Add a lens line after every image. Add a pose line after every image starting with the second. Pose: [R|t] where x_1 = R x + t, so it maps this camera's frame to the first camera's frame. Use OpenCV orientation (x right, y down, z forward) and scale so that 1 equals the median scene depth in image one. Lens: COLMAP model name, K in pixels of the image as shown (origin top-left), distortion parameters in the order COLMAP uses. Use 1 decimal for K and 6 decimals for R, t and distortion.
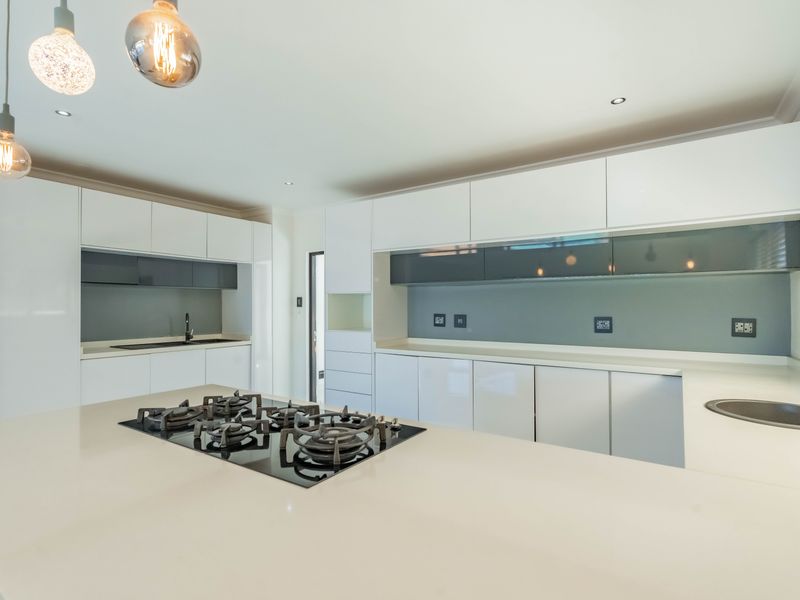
lens RADIAL K [[416.1, 0, 397.8], [0, 416.1, 299.3], [0, 0, 1]] dist [0.001599, 0.001494]
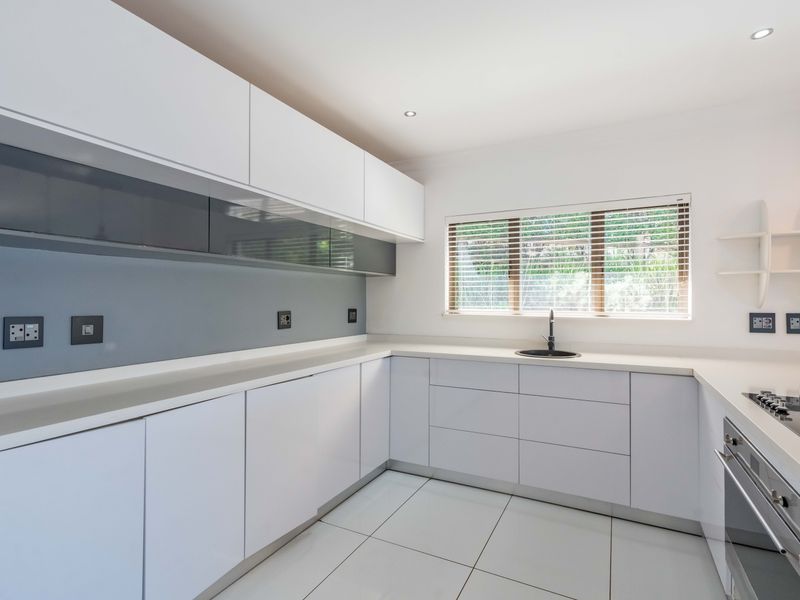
lens RADIAL K [[422.0, 0, 398.2], [0, 422.0, 305.1], [0, 0, 1]] dist [0.004168, 0.001775]
pose [[-0.117074, -0.005382, 0.993109, -0.347829], [-0.012487, 0.999914, 0.003946, 0.018564], [-0.993045, -0.011939, -0.117131, 0.701629]]
